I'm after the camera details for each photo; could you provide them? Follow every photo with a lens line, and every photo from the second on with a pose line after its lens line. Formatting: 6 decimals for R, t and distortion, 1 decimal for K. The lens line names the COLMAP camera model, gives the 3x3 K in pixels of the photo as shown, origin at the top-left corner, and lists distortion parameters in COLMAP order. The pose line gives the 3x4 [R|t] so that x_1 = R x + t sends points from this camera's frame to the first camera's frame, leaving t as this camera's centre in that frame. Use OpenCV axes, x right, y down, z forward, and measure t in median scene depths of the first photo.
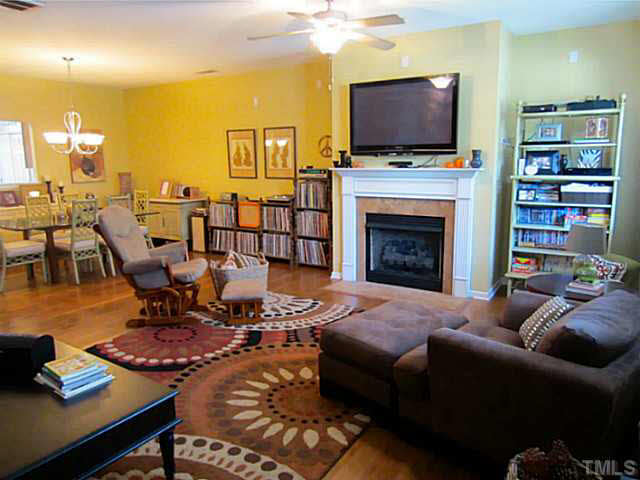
lens RADIAL K [[452.4, 0, 320.0], [0, 452.4, 240.0], [0, 0, 1]] dist [0.001105, 0.000594]
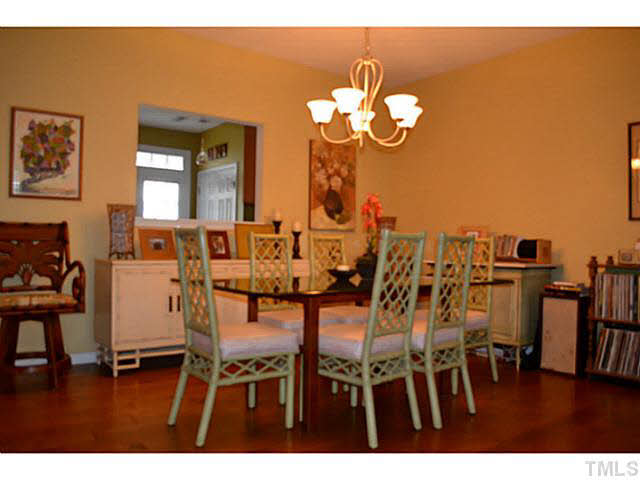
lens RADIAL K [[500.2, 0, 320.0], [0, 500.2, 240.0], [0, 0, 1]] dist [-0.109279, -0.000399]
pose [[0.942853, 0.026310, -0.332170, -0.416028], [-0.091275, 0.979141, -0.181527, 0.004731], [0.320465, 0.201472, 0.925587, 0.533152]]
